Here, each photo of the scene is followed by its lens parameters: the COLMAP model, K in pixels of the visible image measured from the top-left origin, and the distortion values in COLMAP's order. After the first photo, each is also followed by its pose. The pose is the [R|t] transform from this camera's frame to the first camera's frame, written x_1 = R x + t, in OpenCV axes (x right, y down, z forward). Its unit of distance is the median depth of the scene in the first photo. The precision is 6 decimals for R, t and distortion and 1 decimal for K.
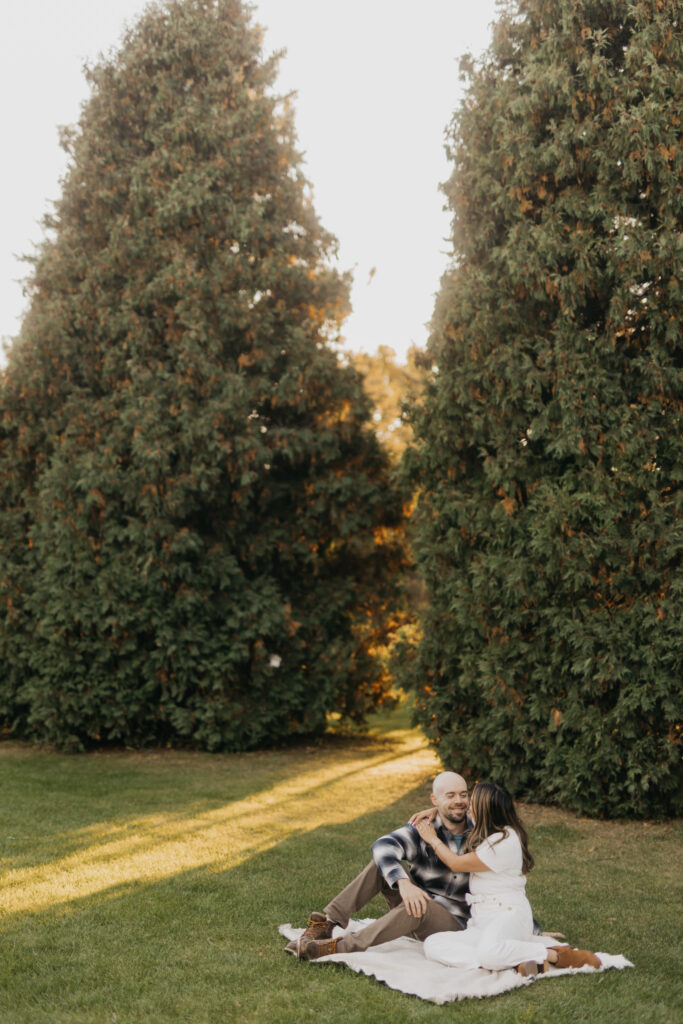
lens RADIAL K [[1421.9, 0, 340.1], [0, 1421.9, 510.2], [0, 0, 1]] dist [-0.001330, 0.000000]
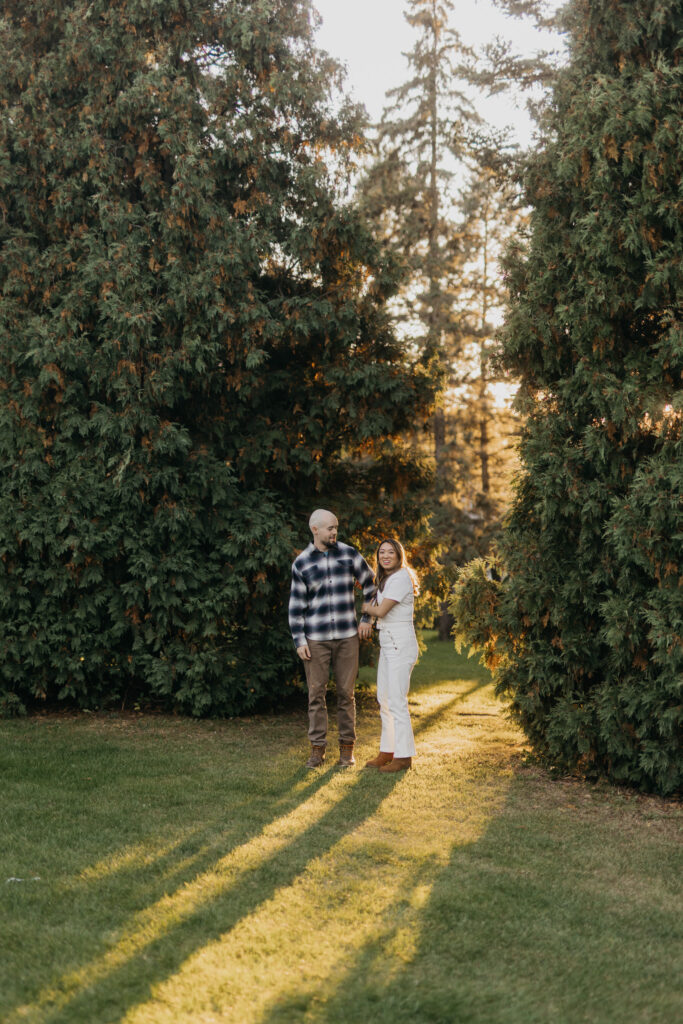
lens RADIAL K [[1421.9, 0, 343.0], [0, 1421.9, 513.7], [0, 0, 1]] dist [-0.001330, 0.000000]
pose [[0.991381, 0.027879, 0.128009, -0.113646], [-0.034308, 0.998244, 0.048292, 0.022021], [-0.126438, -0.052268, 0.990597, 0.242983]]
